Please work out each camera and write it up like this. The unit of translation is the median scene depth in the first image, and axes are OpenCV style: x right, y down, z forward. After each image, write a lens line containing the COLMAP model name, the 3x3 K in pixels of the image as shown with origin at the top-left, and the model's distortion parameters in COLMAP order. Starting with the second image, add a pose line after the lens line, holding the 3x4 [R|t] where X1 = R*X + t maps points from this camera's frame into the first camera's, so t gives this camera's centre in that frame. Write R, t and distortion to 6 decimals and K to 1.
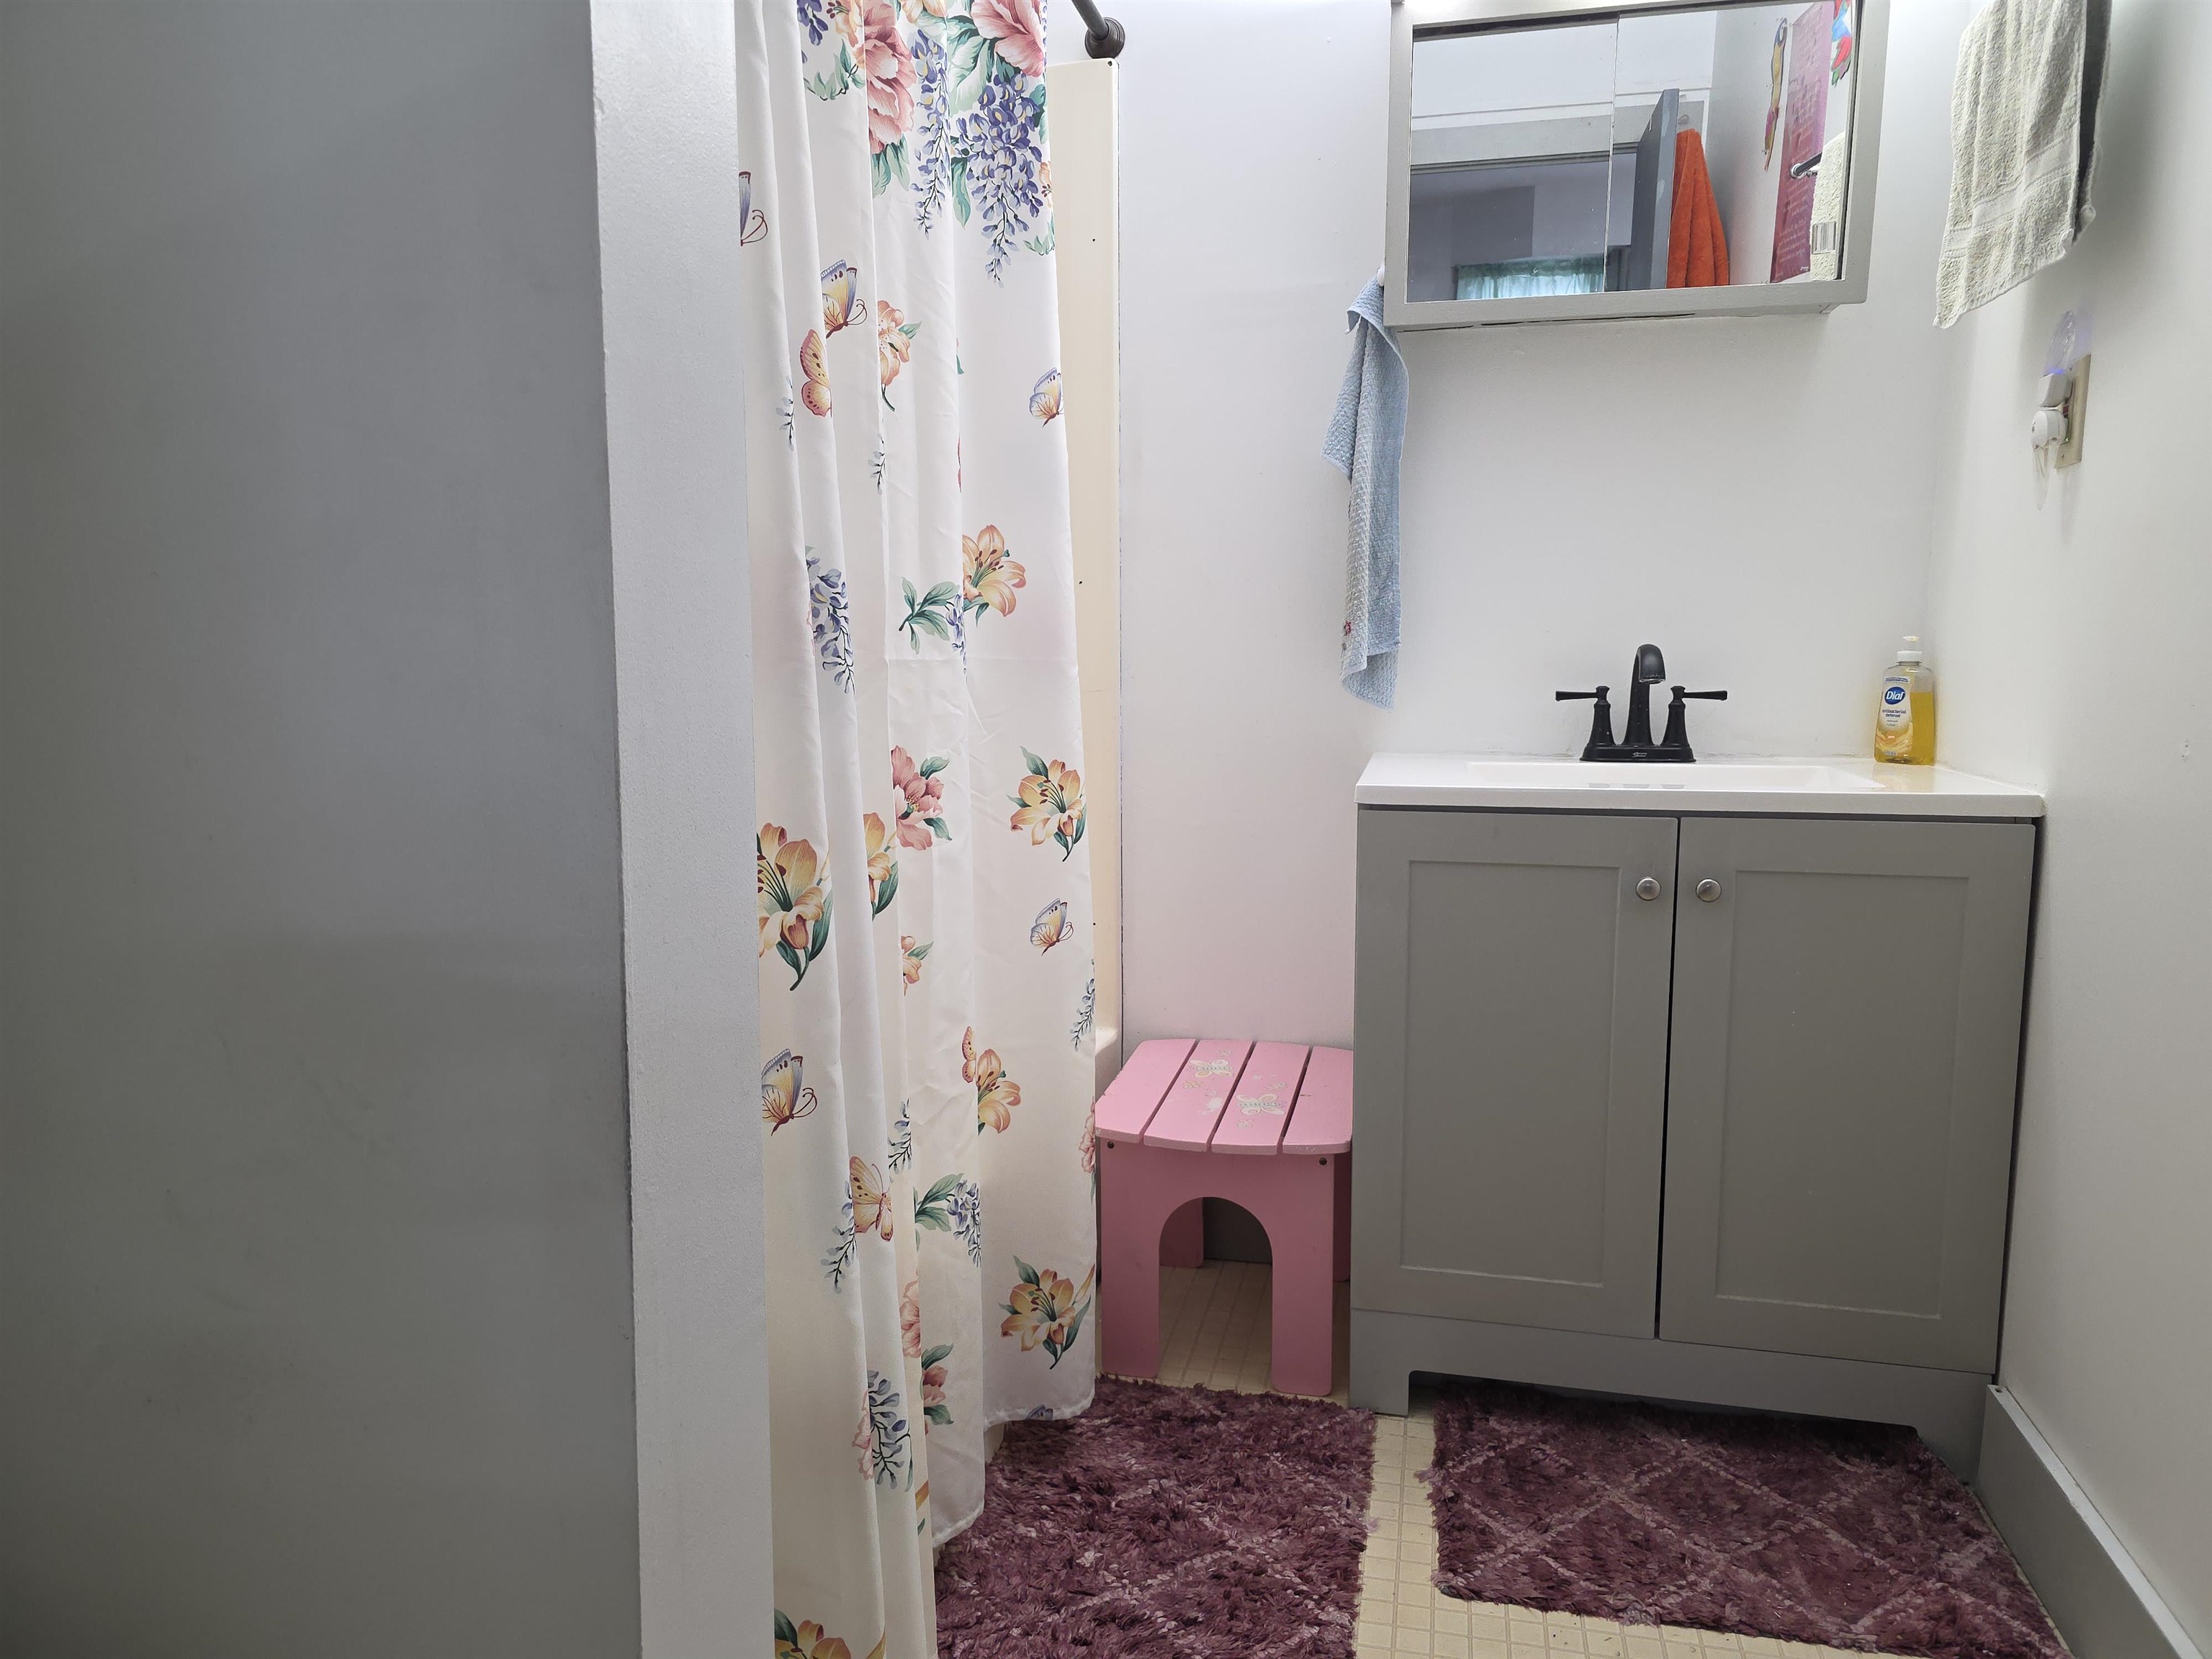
lens RADIAL K [[1469.5, 0, 1097.7], [0, 1469.5, 831.7], [0, 0, 1]] dist [0.031098, -0.005225]
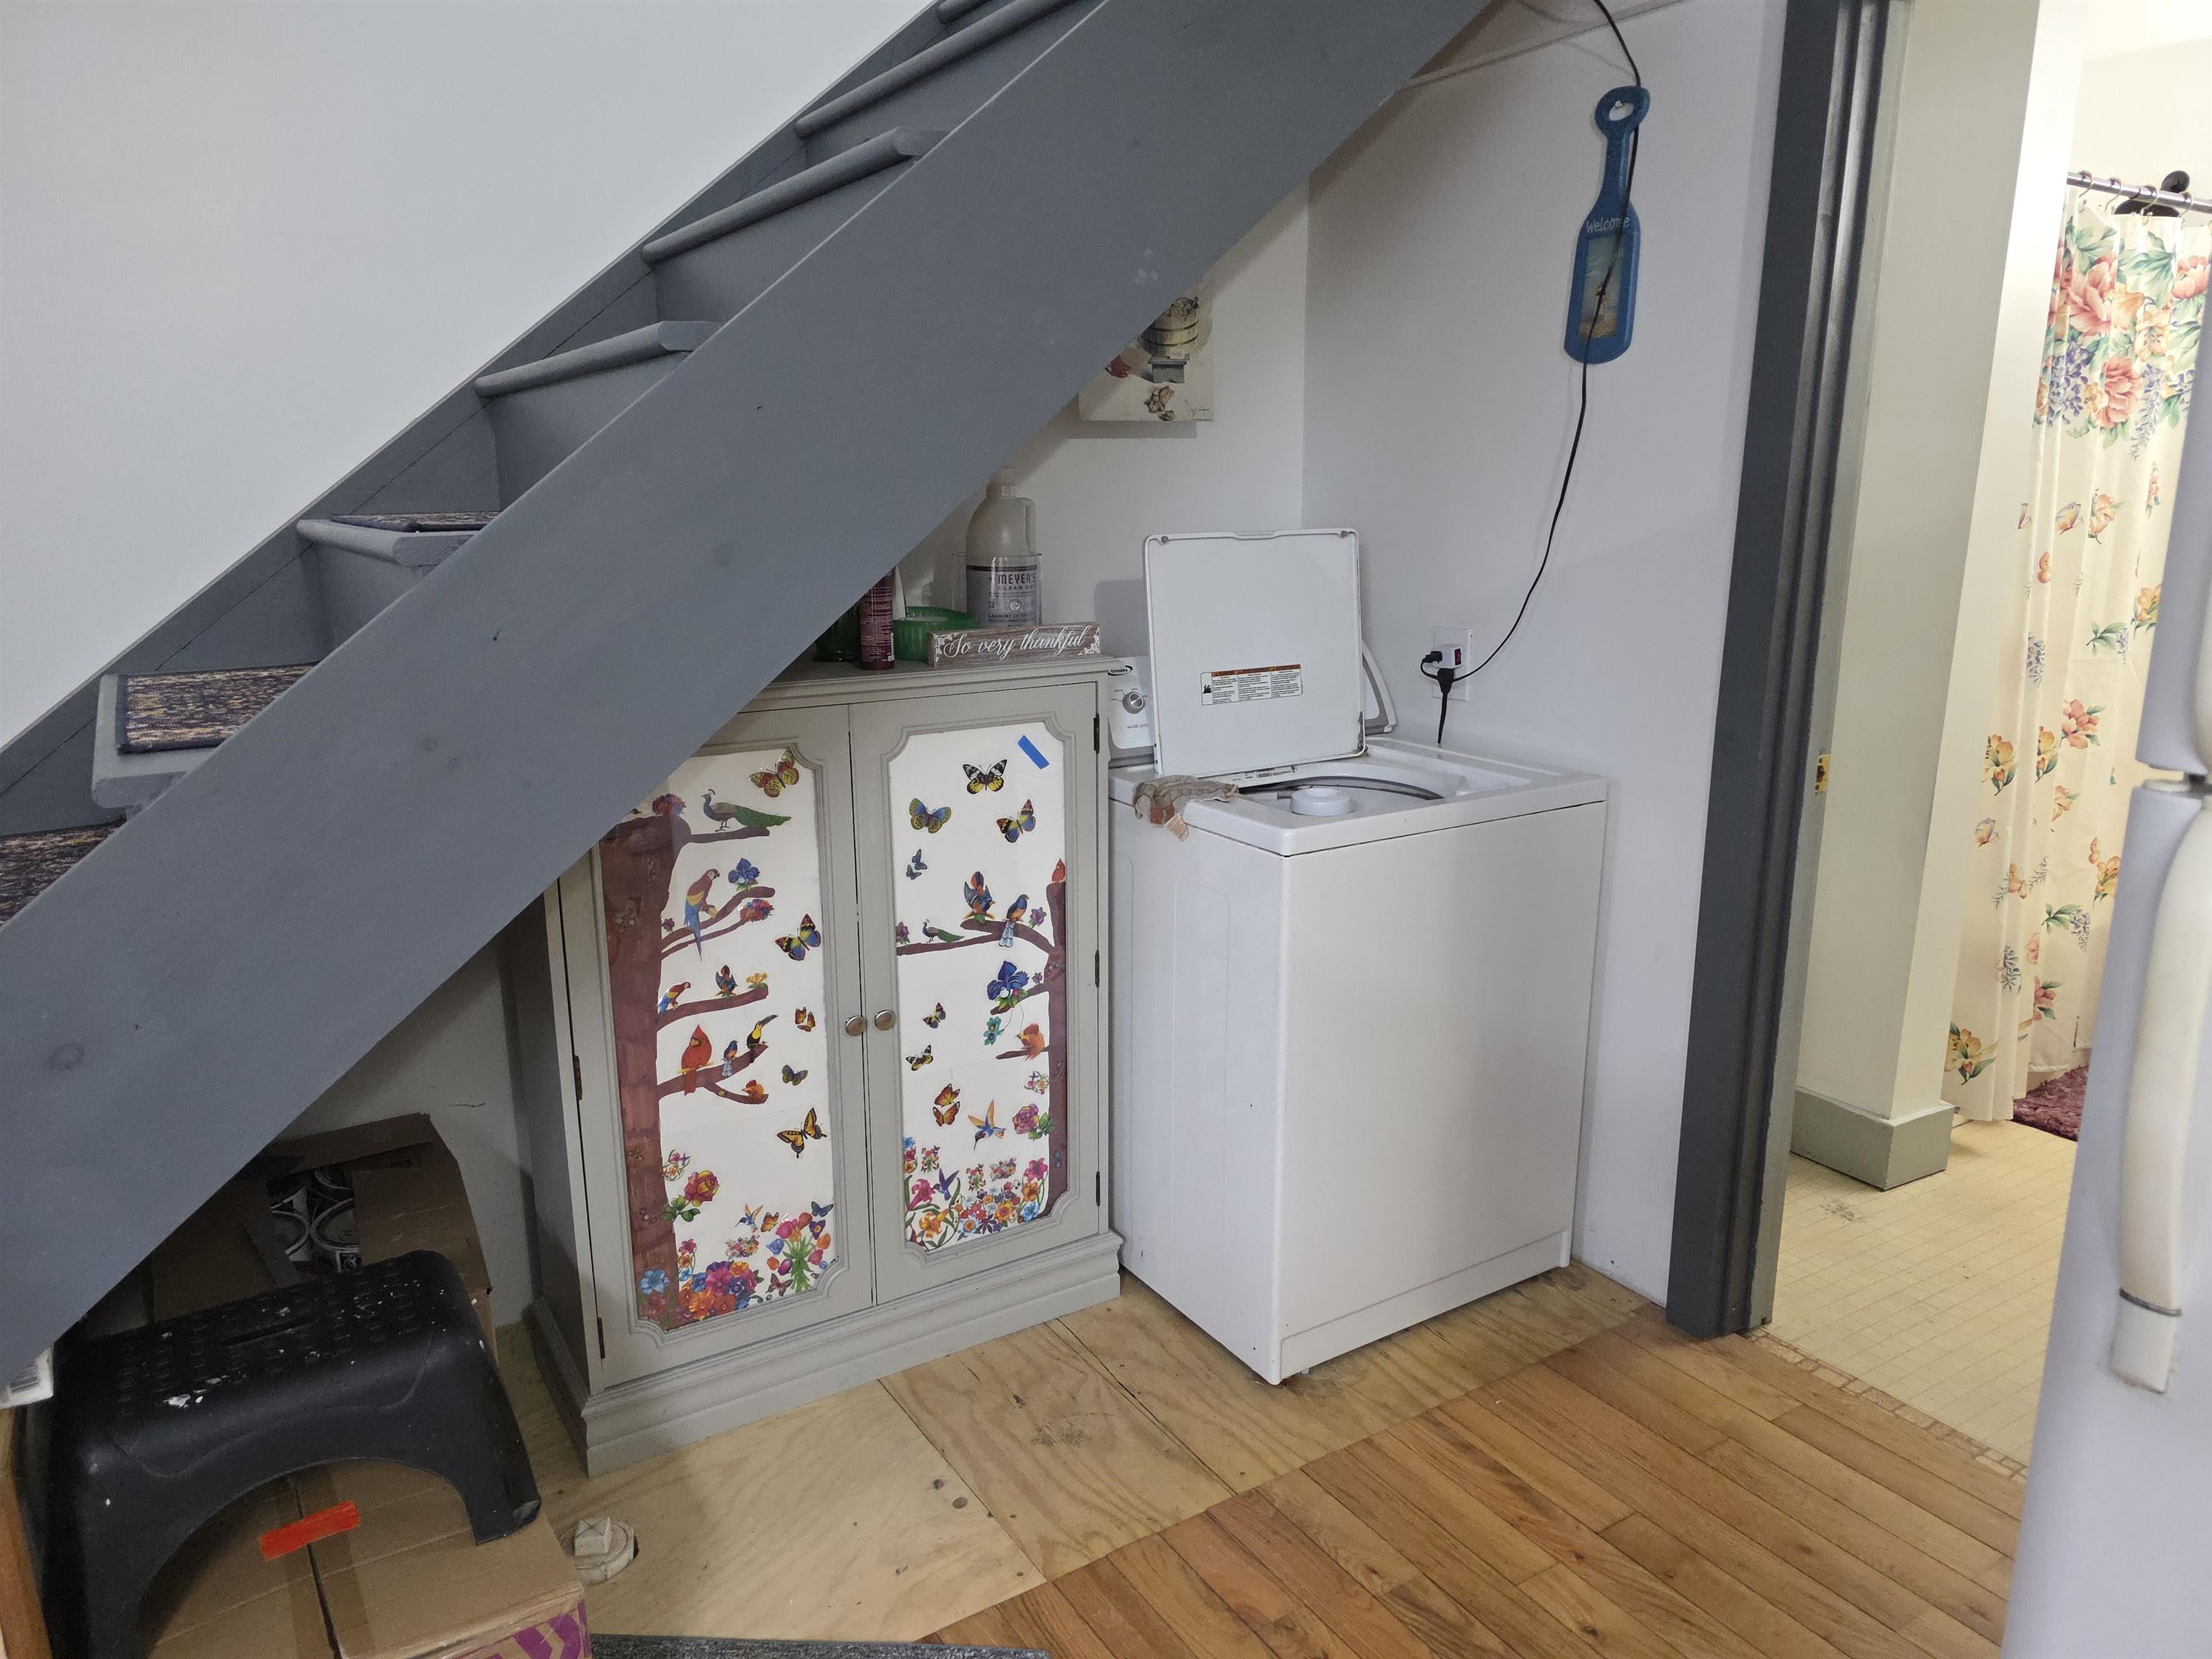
lens RADIAL K [[1469.5, 0, 1087.6], [0, 1469.5, 824.2], [0, 0, 1]] dist [0.031098, -0.005225]
pose [[0.700194, 0.153836, -0.697182, 0.512065], [-0.079415, 0.987232, 0.138079, -0.082339], [0.709522, -0.041316, 0.703471, -2.013095]]
